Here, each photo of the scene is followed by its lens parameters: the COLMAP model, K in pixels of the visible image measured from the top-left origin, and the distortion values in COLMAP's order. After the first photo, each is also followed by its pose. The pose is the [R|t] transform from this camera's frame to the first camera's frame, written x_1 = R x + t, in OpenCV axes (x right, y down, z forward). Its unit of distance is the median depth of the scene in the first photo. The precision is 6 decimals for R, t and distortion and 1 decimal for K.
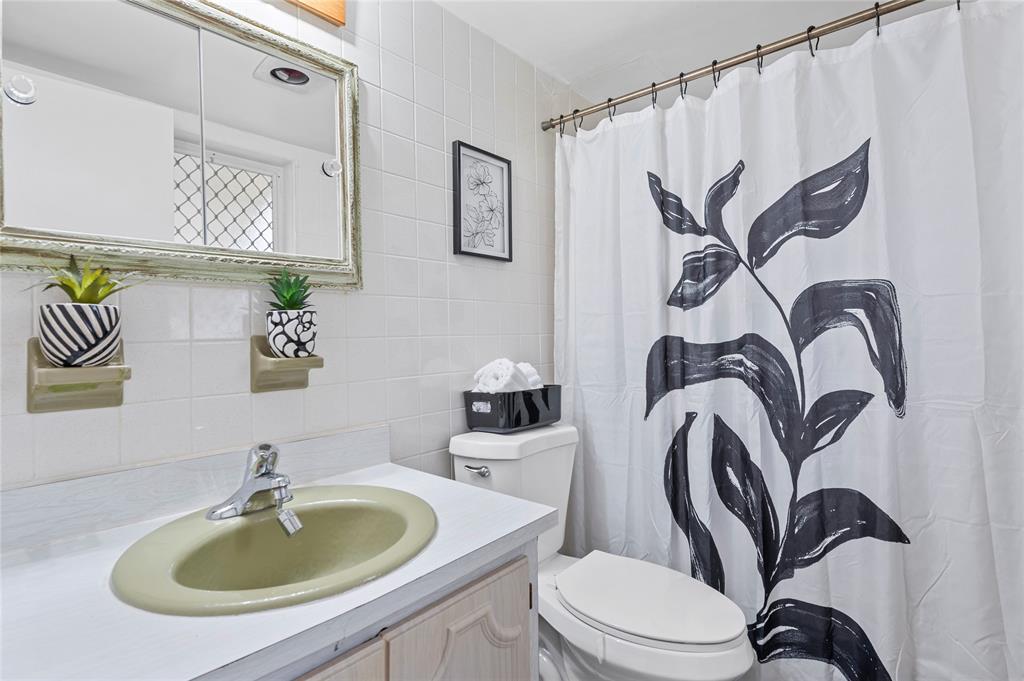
lens RADIAL K [[489.5, 0, 531.0], [0, 489.5, 327.7], [0, 0, 1]] dist [0.019098, -0.006902]
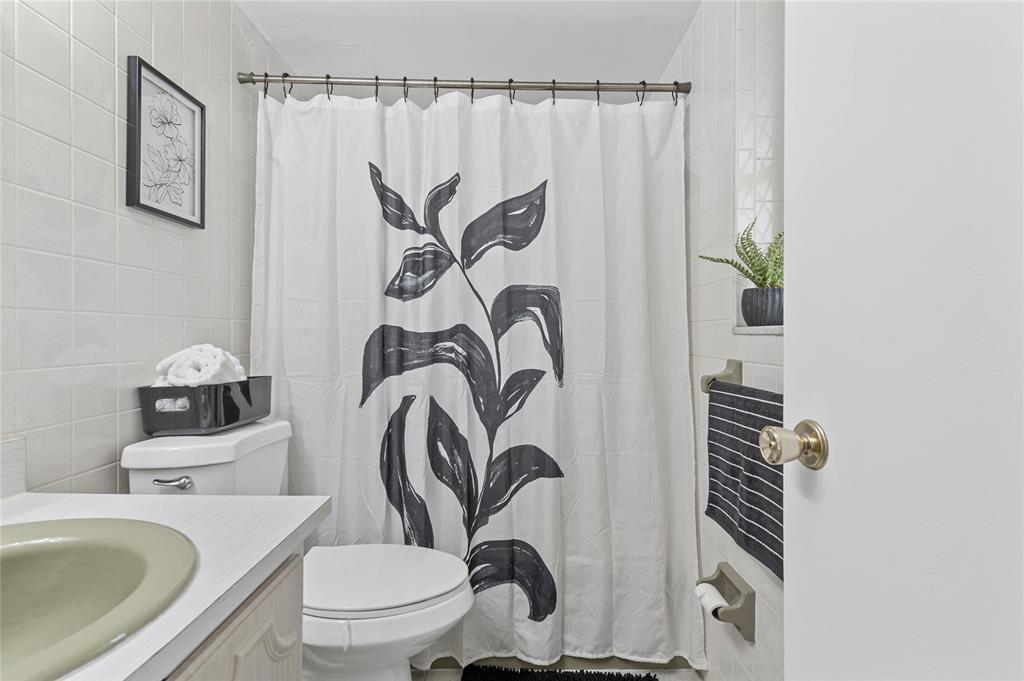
lens RADIAL K [[489.5, 0, 491.6], [0, 489.5, 337.4], [0, 0, 1]] dist [0.019098, -0.006902]
pose [[0.768717, 0.022580, 0.639190, -0.232424], [-0.030129, 0.999546, 0.000925, 0.038973], [-0.638879, -0.019969, 0.769048, 0.060128]]
